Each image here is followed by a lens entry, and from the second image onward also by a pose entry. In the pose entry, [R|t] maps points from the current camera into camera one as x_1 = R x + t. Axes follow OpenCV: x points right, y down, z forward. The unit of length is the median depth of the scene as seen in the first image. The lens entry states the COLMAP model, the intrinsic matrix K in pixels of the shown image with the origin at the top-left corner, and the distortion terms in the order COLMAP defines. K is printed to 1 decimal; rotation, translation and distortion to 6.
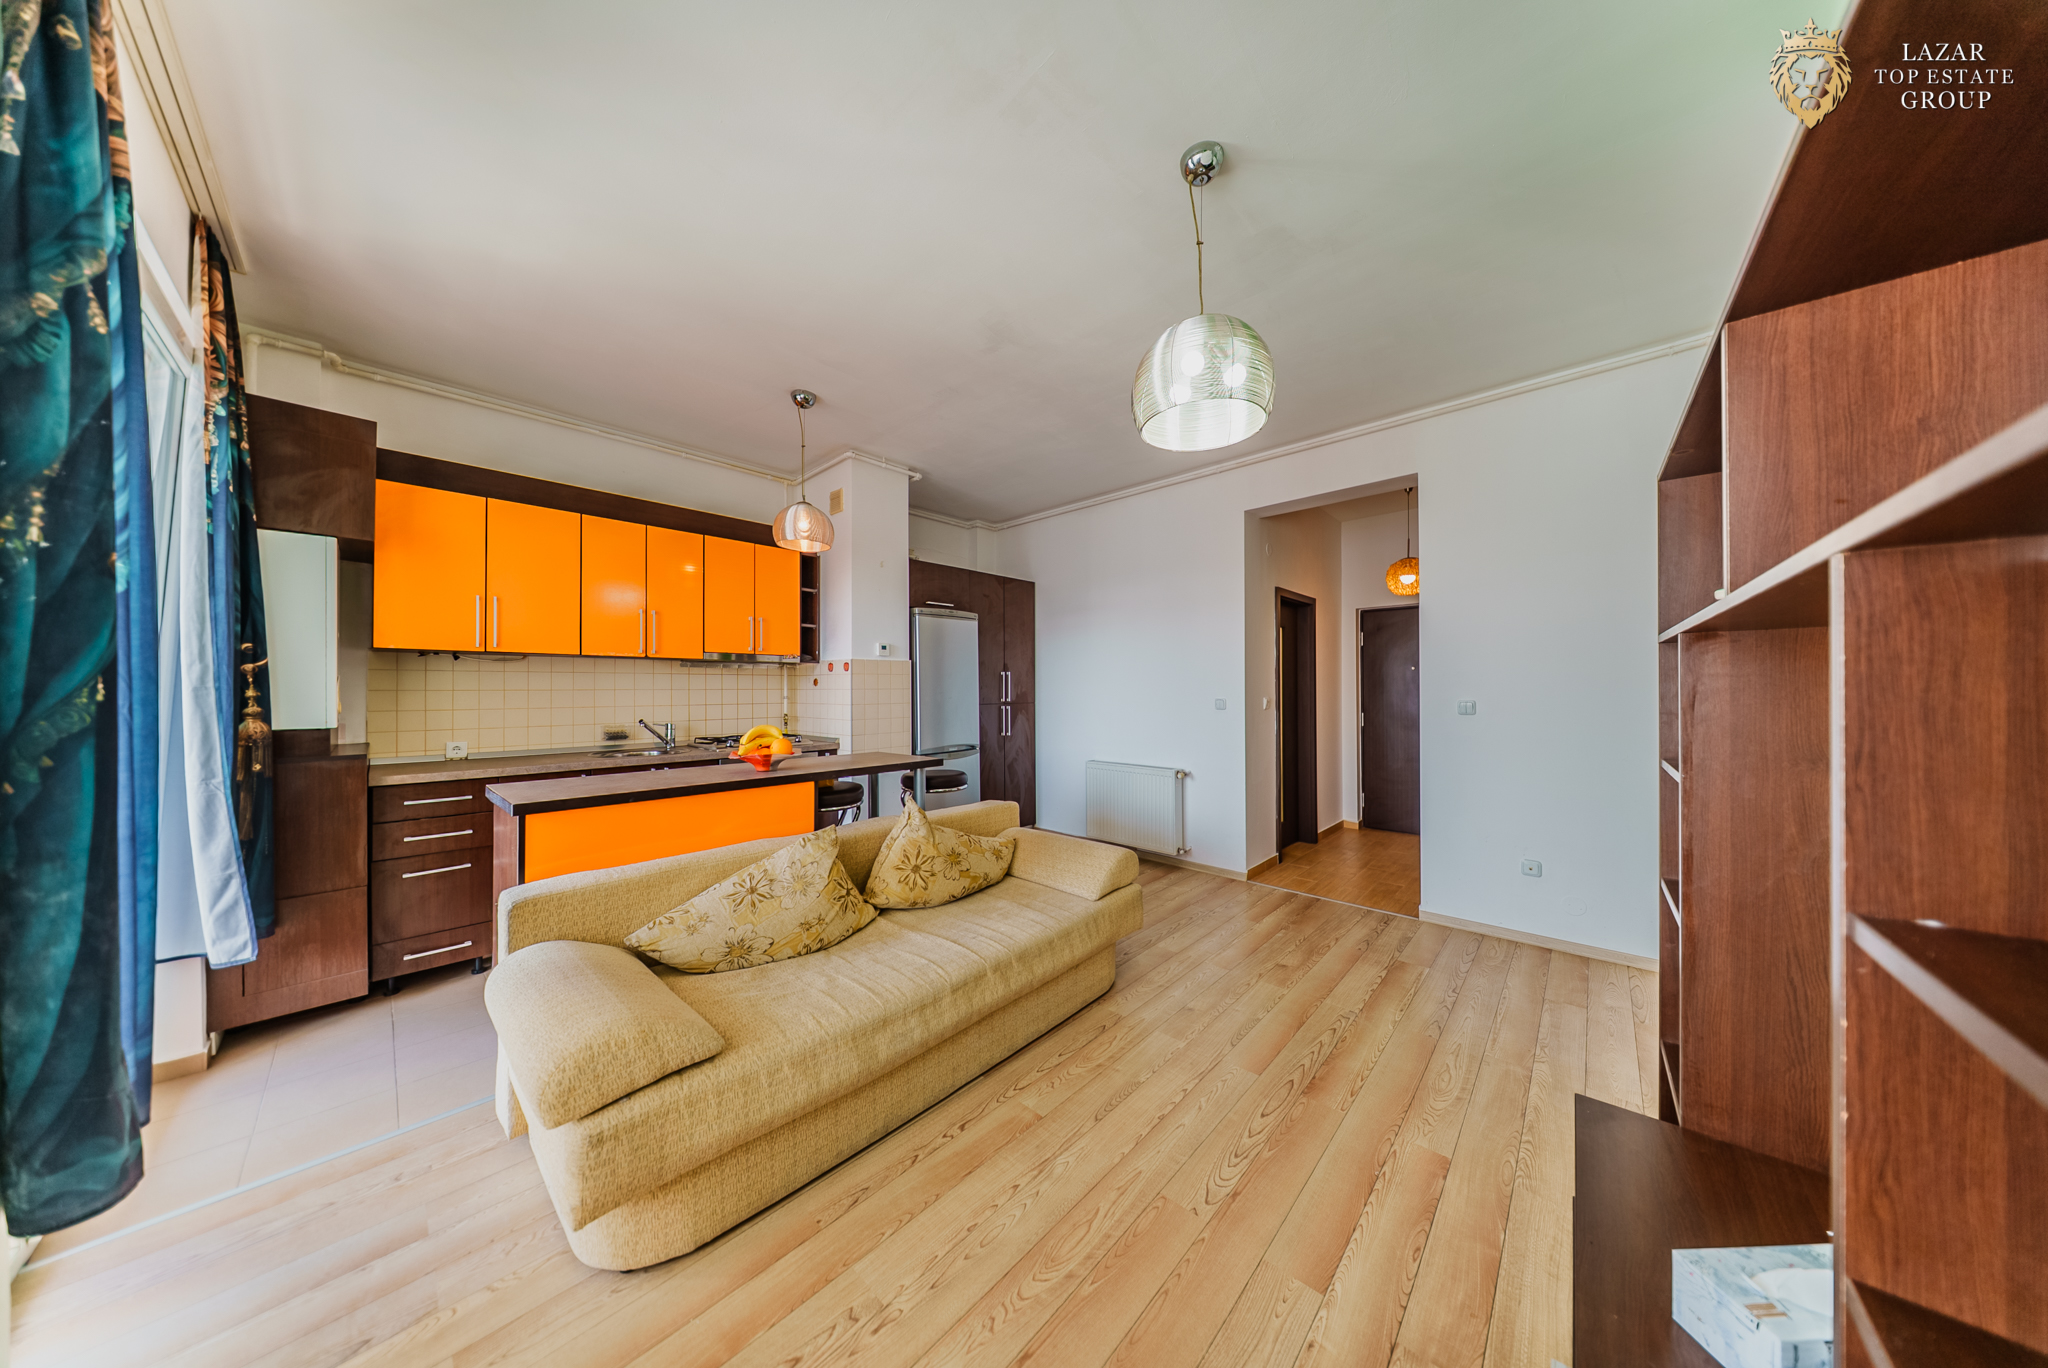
lens RADIAL K [[604.1, 0, 1036.0], [0, 604.1, 684.3], [0, 0, 1]] dist [0.002116, -0.000349]
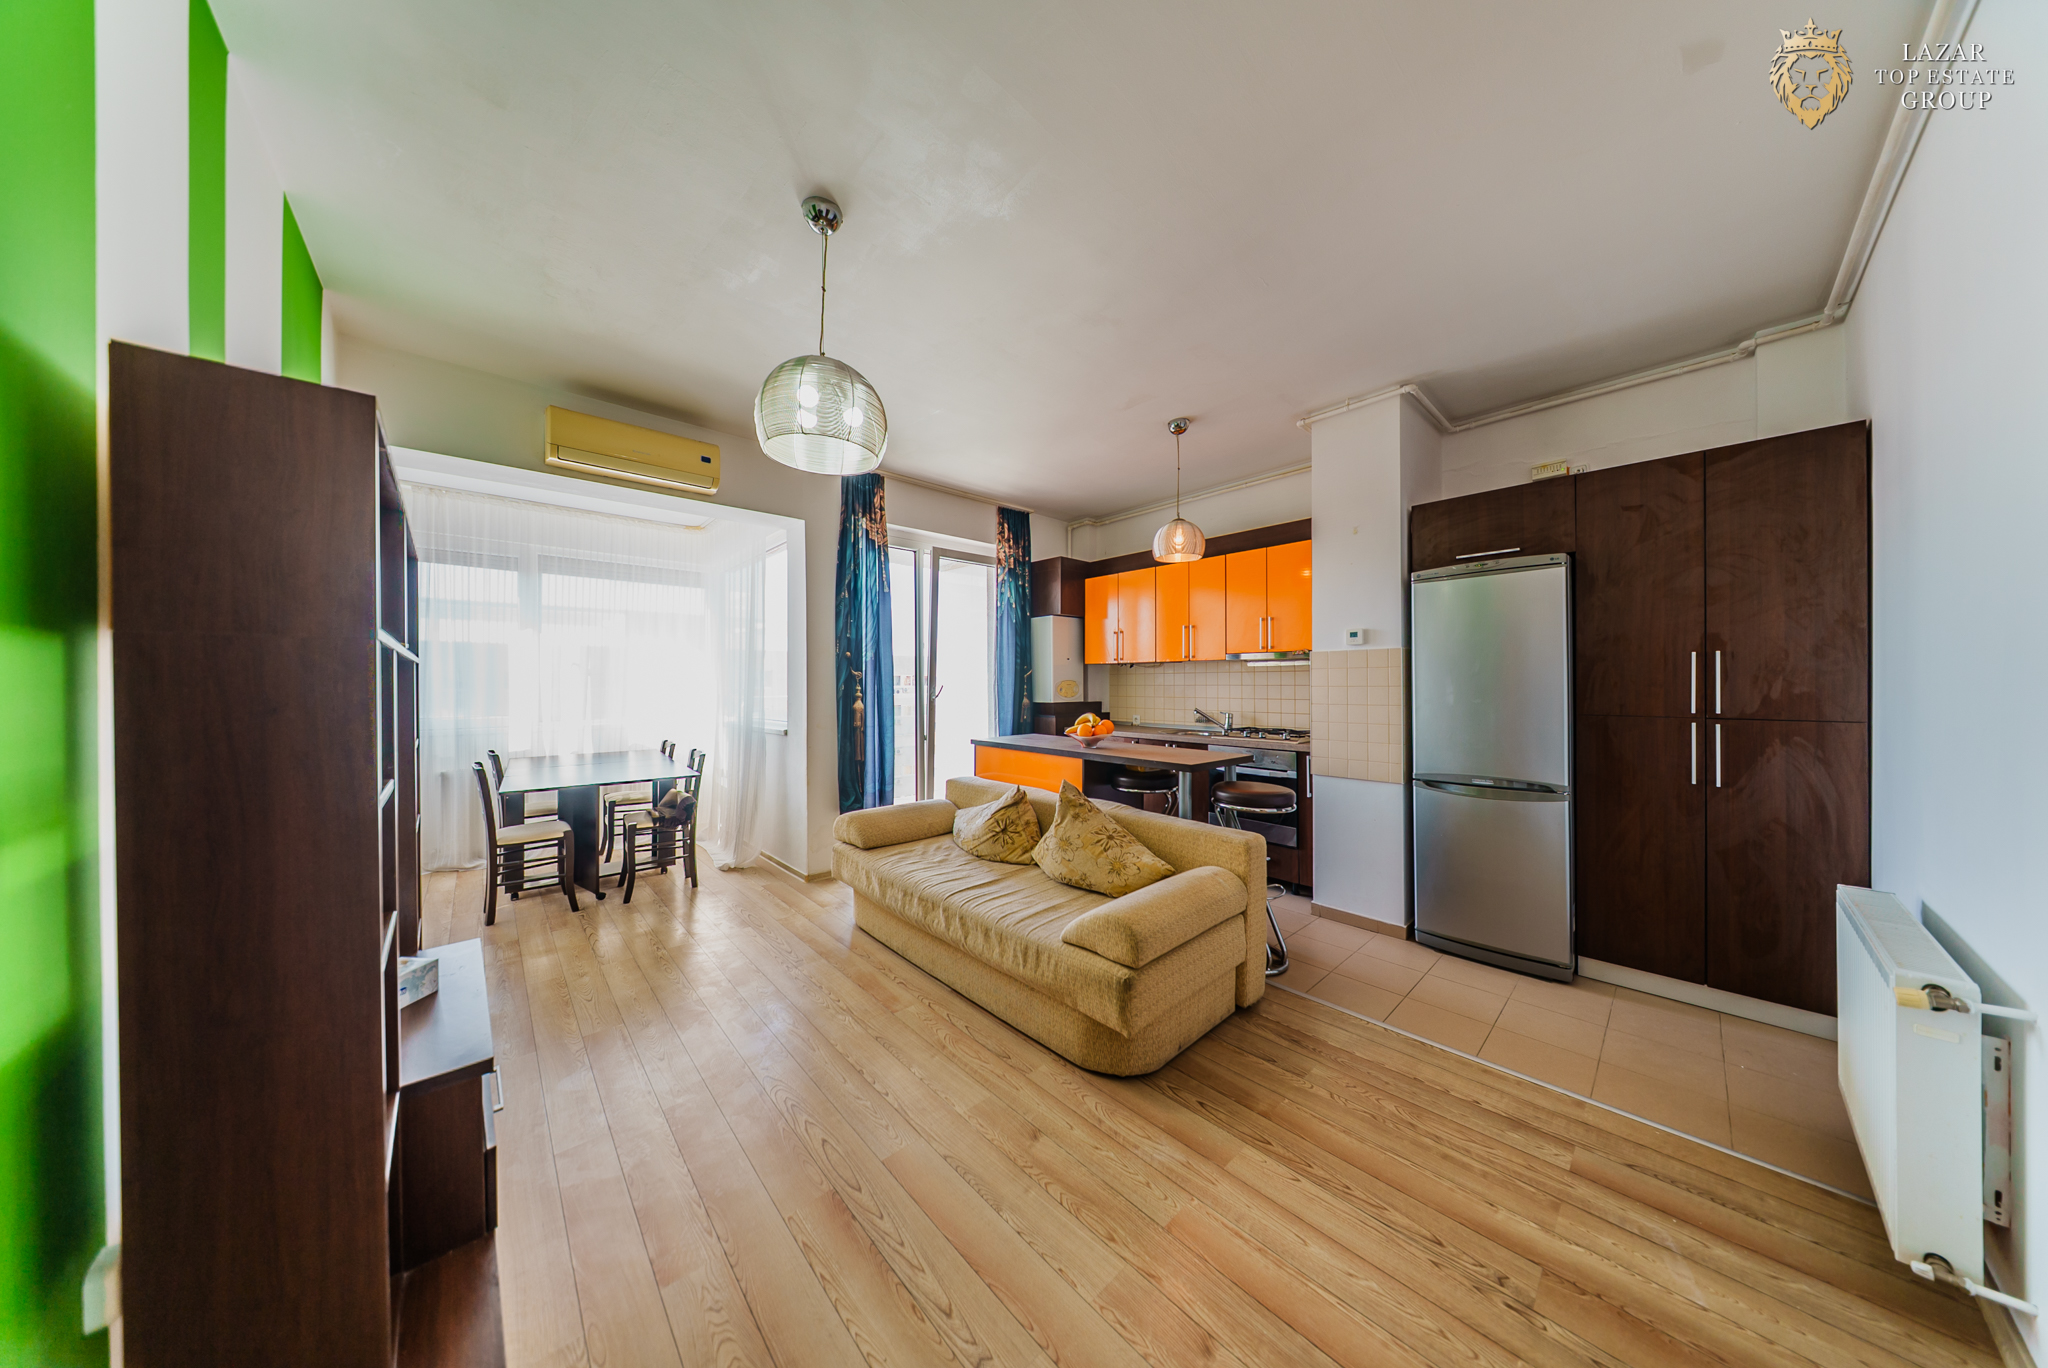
lens RADIAL K [[604.1, 0, 1029.4], [0, 604.1, 685.0], [0, 0, 1]] dist [0.002116, -0.000349]
pose [[-0.084362, 0.008226, -0.996401, 0.759355], [0.010995, 0.999913, 0.007325, -0.006201], [0.996375, -0.010338, -0.084445, 0.827747]]
